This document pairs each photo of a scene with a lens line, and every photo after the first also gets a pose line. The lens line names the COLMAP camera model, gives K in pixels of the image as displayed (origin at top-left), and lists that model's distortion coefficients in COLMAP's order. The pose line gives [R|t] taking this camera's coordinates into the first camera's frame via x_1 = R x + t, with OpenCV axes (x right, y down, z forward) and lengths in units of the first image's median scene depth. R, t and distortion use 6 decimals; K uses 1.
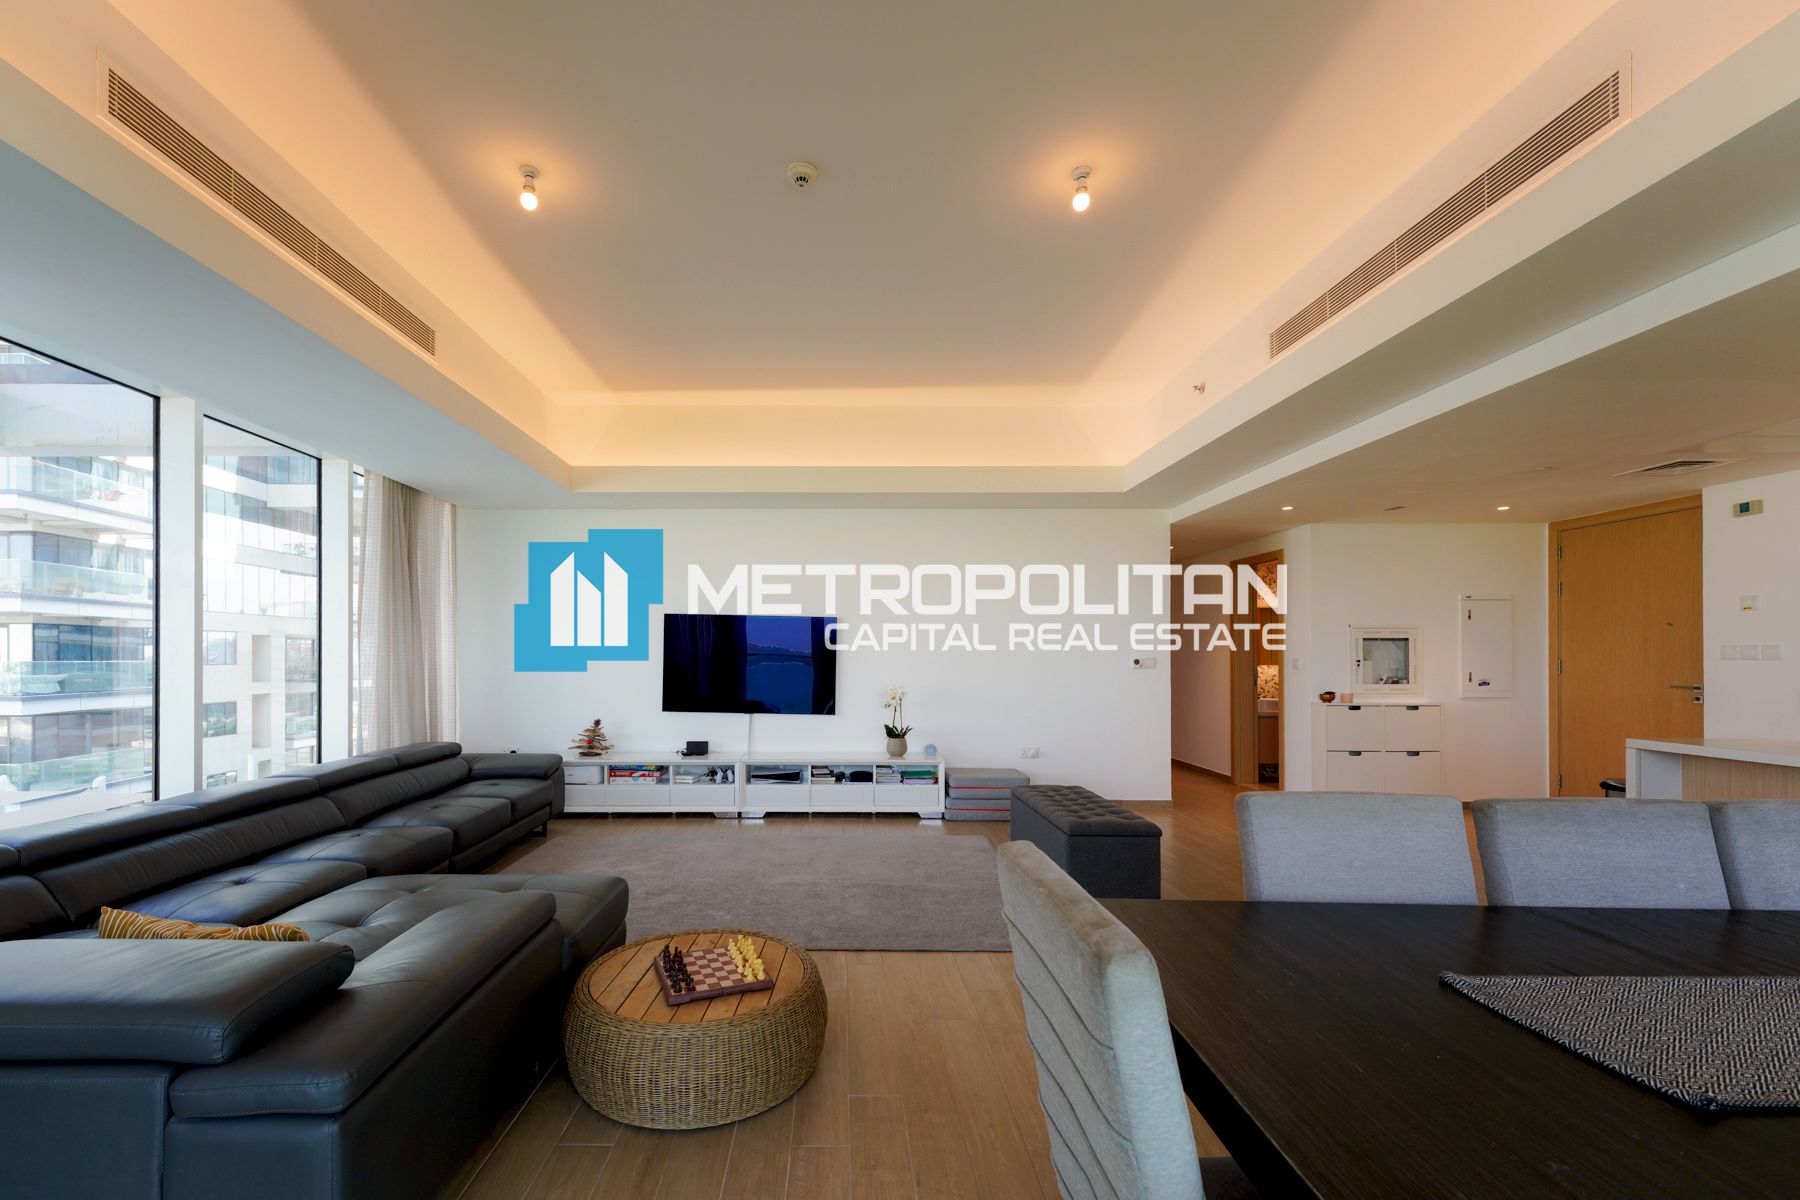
lens RADIAL K [[793.8, 0, 898.3], [0, 793.8, 657.9], [0, 0, 1]] dist [0.000109, 0.000031]
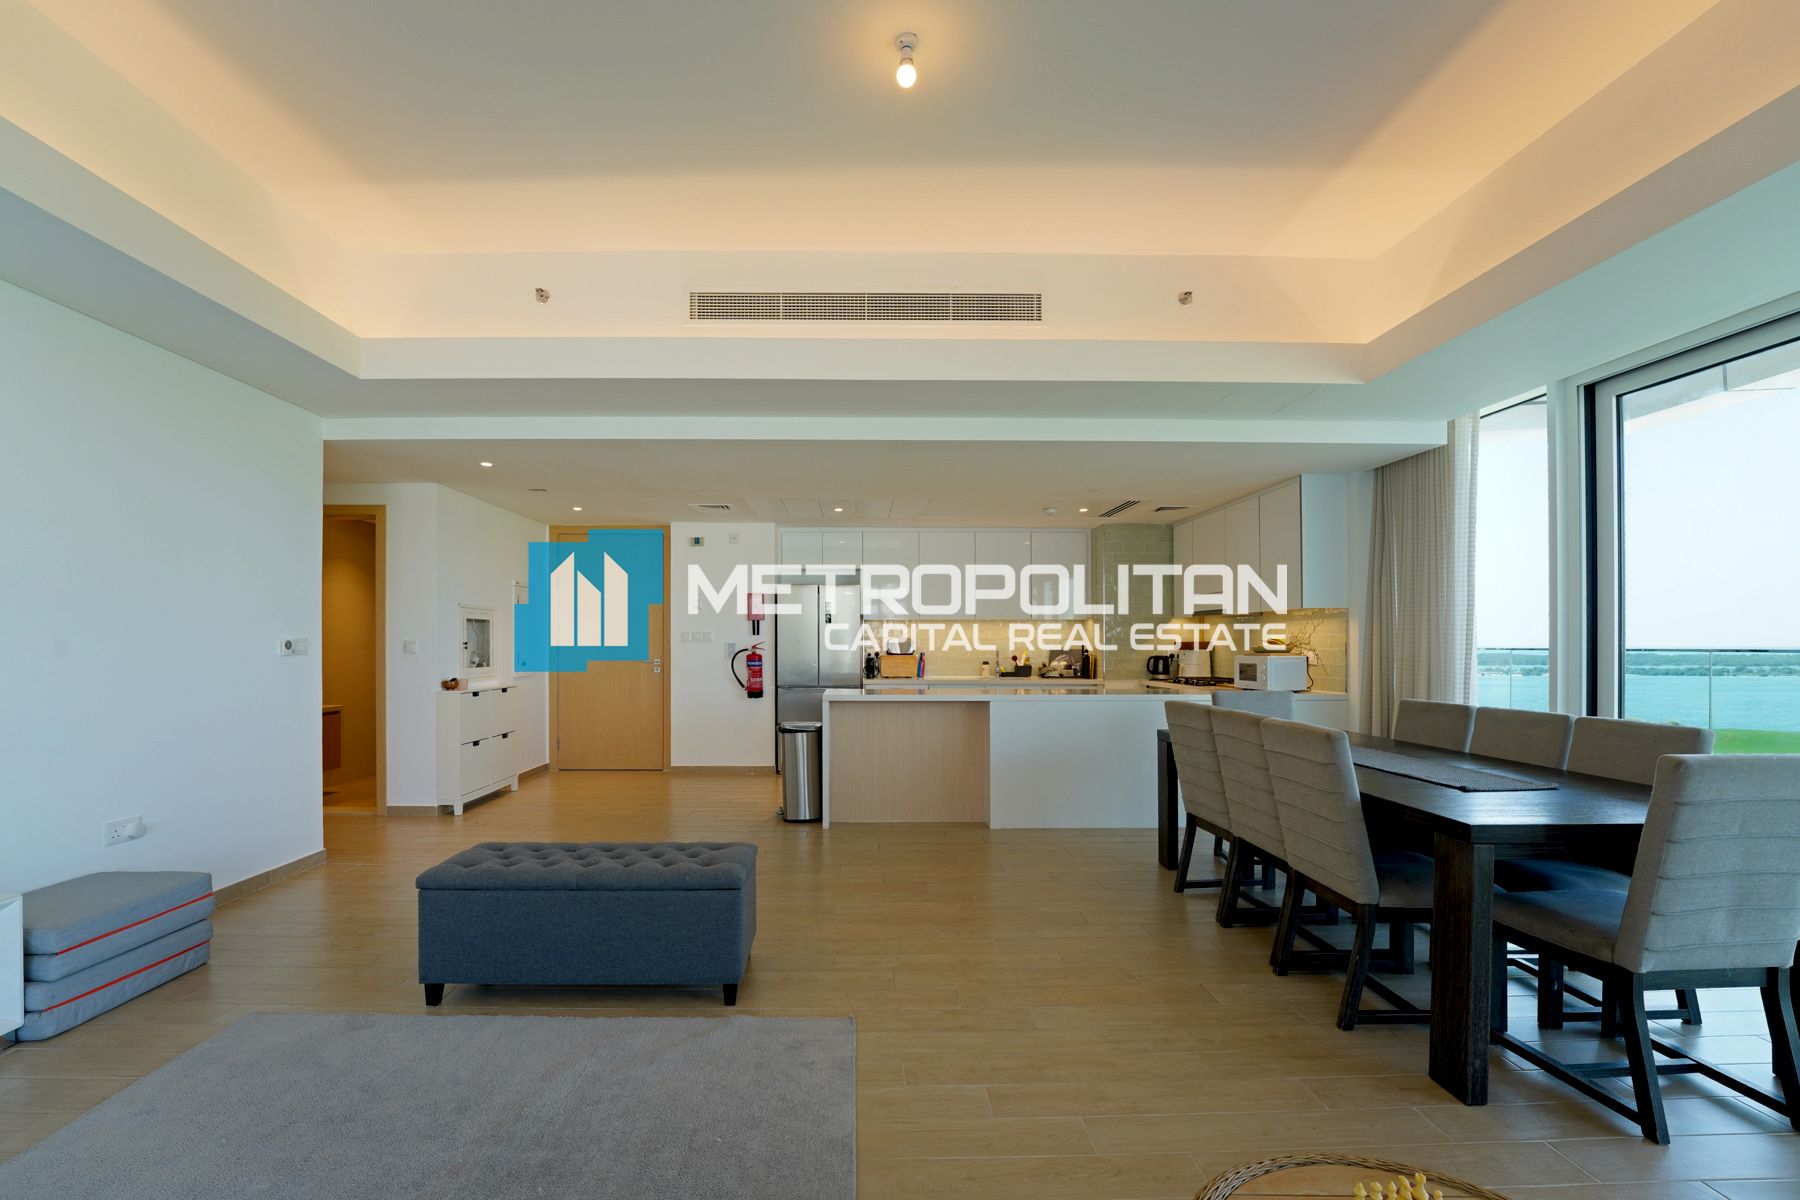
lens RADIAL K [[740.1, 0, 870.3], [0, 740.1, 626.6], [0, 0, 1]] dist [-0.000942, -0.000045]
pose [[0.063556, 0.021889, 0.997738, -0.275557], [-0.004878, 0.999754, -0.021622, 0.000994], [-0.997966, -0.003493, 0.063647, 0.534182]]
